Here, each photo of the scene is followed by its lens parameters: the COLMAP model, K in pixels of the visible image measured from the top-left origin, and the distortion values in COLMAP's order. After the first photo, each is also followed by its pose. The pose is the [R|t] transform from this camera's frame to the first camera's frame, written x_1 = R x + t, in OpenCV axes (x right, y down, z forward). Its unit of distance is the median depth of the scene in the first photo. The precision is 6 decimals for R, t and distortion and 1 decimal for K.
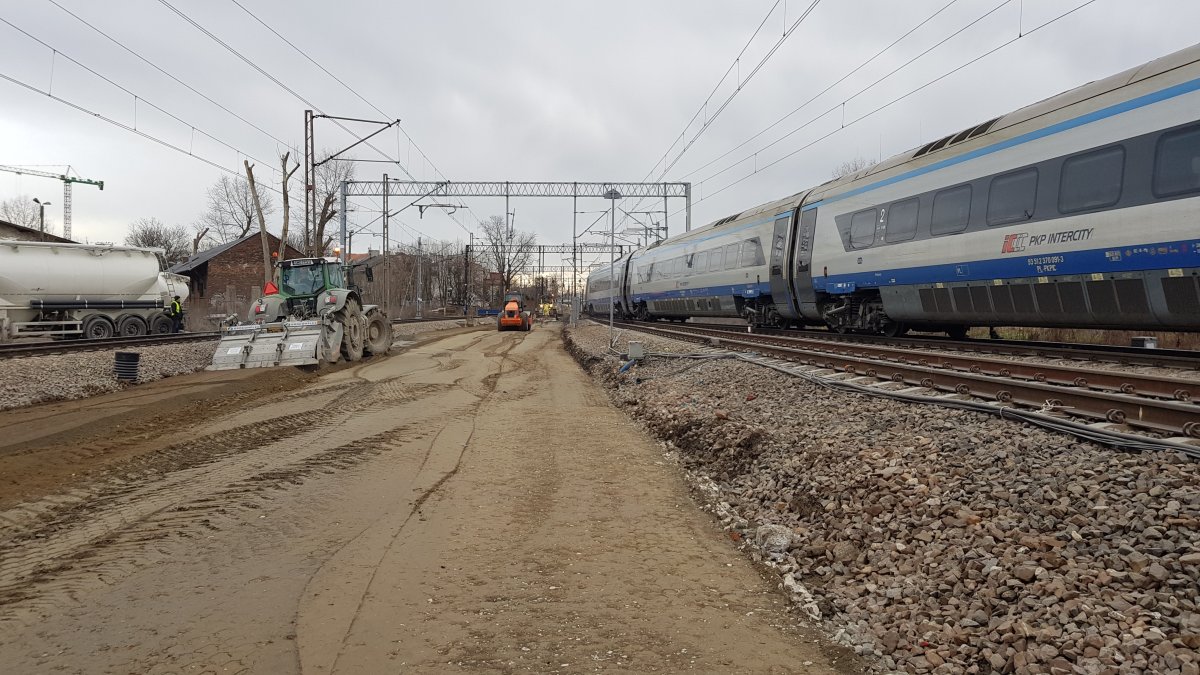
lens RADIAL K [[1019.9, 0, 631.0], [0, 1019.9, 296.2], [0, 0, 1]] dist [0.072512, -0.114916]
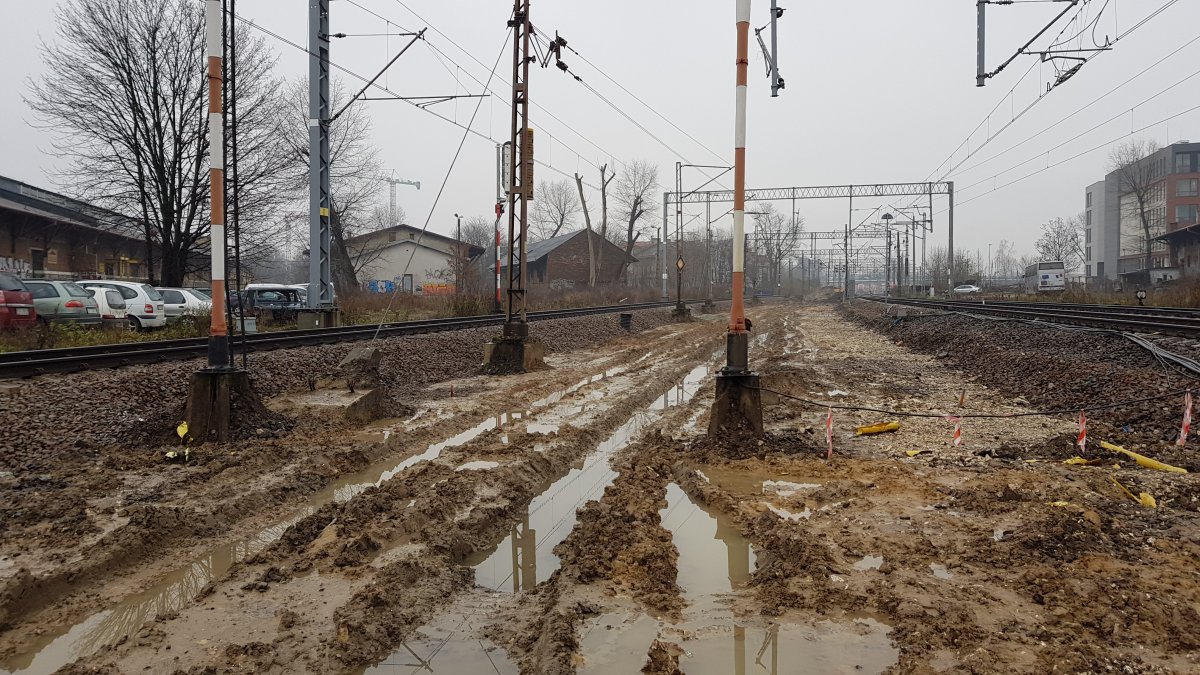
lens RADIAL K [[1019.9, 0, 558.7], [0, 1019.9, 311.6], [0, 0, 1]] dist [0.072512, -0.114916]
pose [[0.949061, -0.000276, -0.315093, 0.000202], [0.010985, 0.999421, 0.032211, -0.004064], [0.314902, -0.034032, 0.948514, -0.277019]]
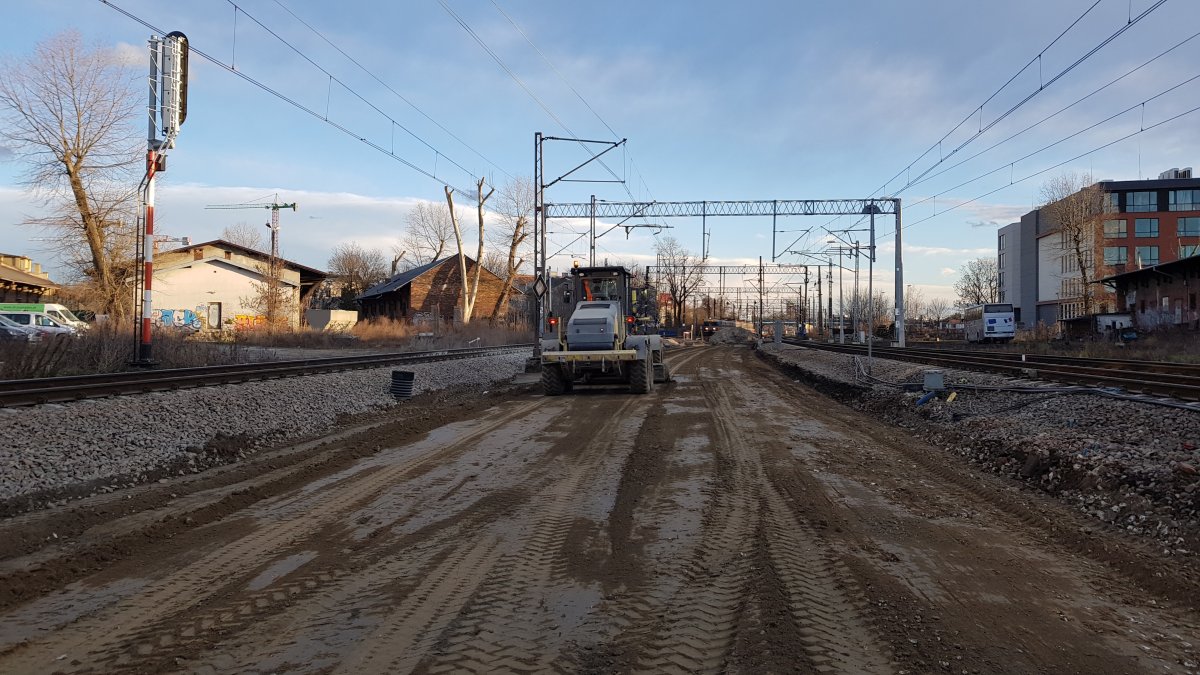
lens RADIAL K [[1019.9, 0, 571.6], [0, 1019.9, 314.4], [0, 0, 1]] dist [0.072512, -0.114916]
pose [[0.976589, 0.007673, -0.214978, -0.033282], [-0.008302, 0.999963, -0.002020, -0.000291], [0.214955, 0.003757, 0.976617, 0.013974]]
